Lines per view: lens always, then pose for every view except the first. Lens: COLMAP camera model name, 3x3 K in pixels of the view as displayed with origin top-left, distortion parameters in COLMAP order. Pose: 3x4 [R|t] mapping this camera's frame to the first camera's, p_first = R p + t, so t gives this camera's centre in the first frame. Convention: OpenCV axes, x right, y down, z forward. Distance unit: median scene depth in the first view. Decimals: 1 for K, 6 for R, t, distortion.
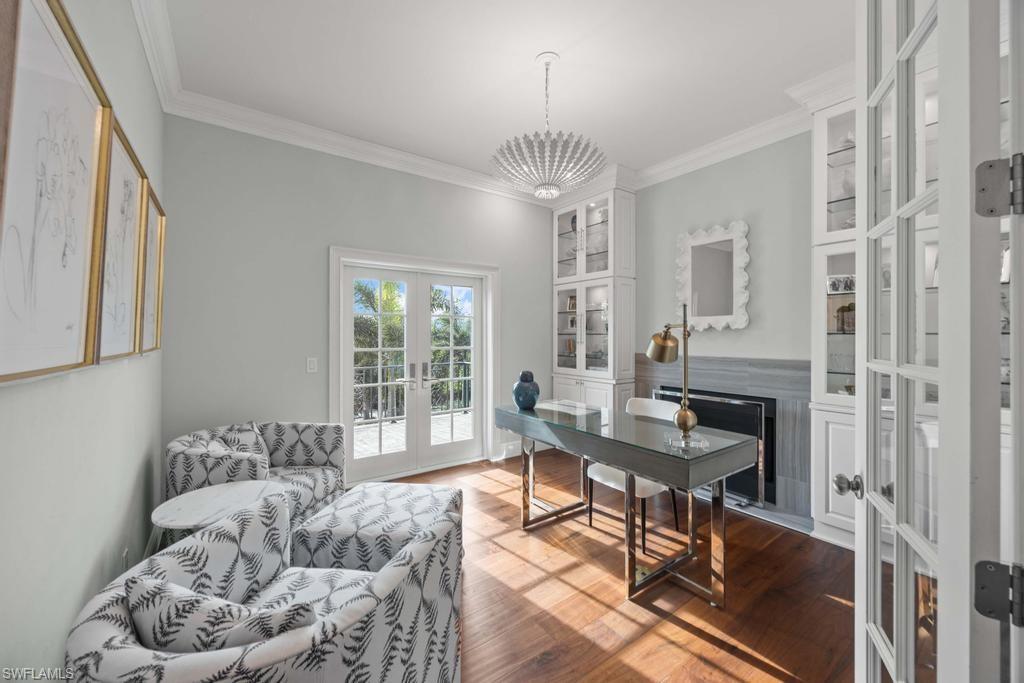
lens RADIAL K [[392.5, 0, 513.1], [0, 392.5, 332.3], [0, 0, 1]] dist [-0.000125, -0.000009]
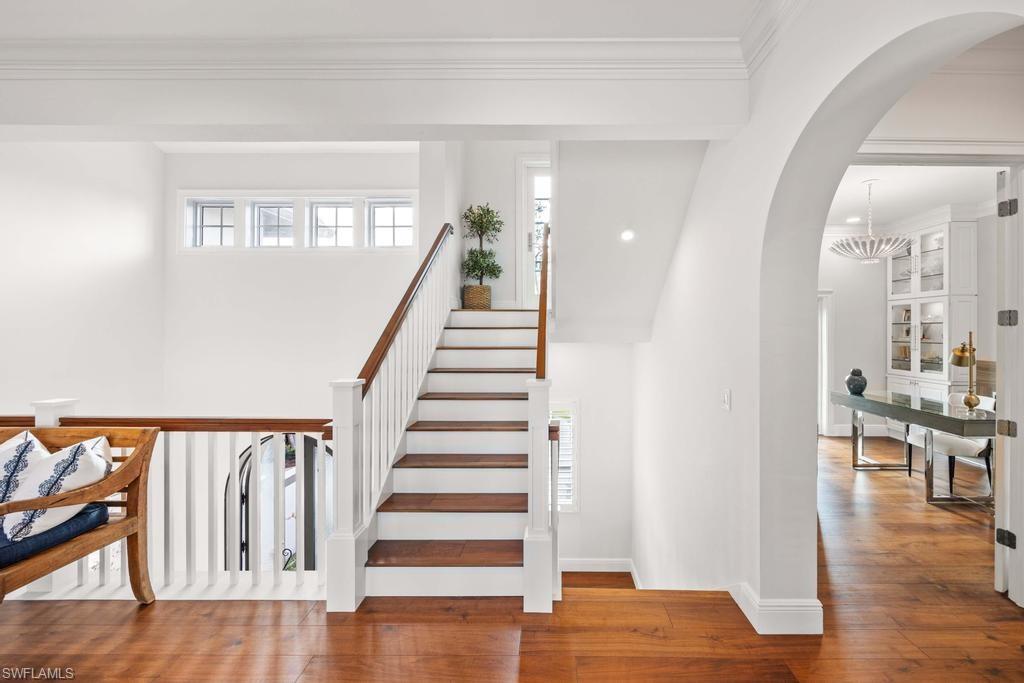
lens RADIAL K [[466.9, 0, 514.0], [0, 466.9, 322.6], [0, 0, 1]] dist [-0.001989, -0.000398]
pose [[0.811752, -0.000020, -0.584003, 0.009148], [-0.000203, 1.000000, -0.000316, -0.055382], [0.584002, 0.000375, 0.811752, -0.875686]]
